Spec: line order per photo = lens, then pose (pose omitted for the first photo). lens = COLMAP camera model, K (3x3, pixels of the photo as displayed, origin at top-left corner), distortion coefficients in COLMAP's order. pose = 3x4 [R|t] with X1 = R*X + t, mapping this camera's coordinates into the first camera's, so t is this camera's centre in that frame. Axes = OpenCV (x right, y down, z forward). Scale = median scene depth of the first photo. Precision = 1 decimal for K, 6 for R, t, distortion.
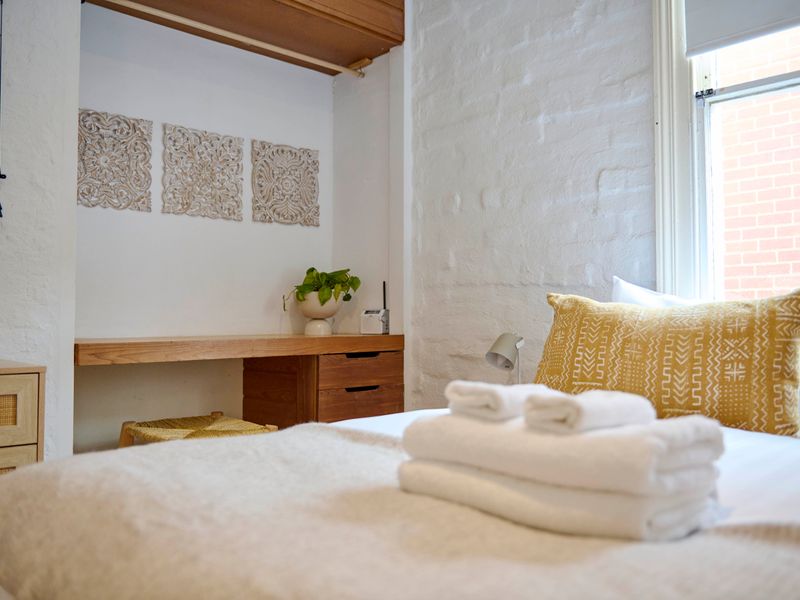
lens RADIAL K [[707.3, 0, 402.7], [0, 707.3, 296.8], [0, 0, 1]] dist [-0.016063, -0.010411]
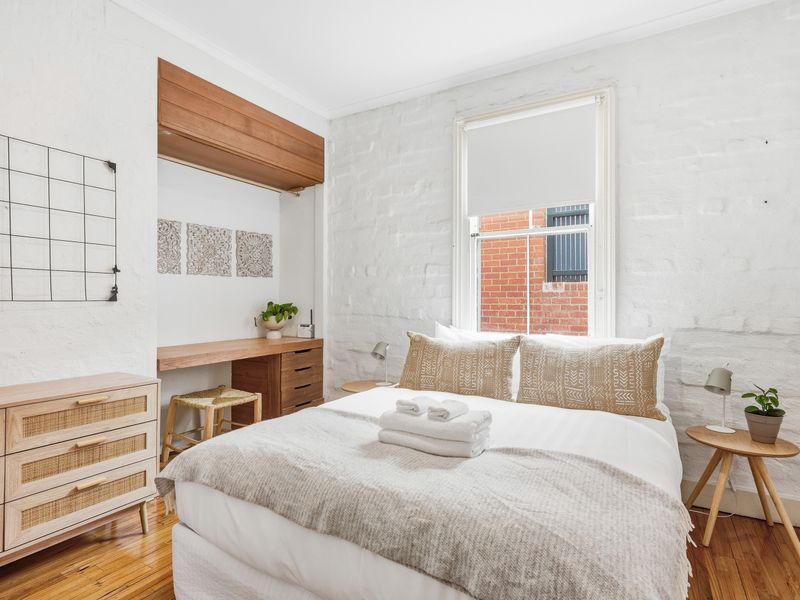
lens RADIAL K [[429.1, 0, 400.0], [0, 429.1, 300.0], [0, 0, 1]] dist [0.000463, -0.001629]
pose [[0.964476, 0.003941, 0.264141, -0.110550], [-0.013218, 0.999356, 0.033352, -0.097200], [-0.263839, -0.035659, 0.963907, -0.172833]]
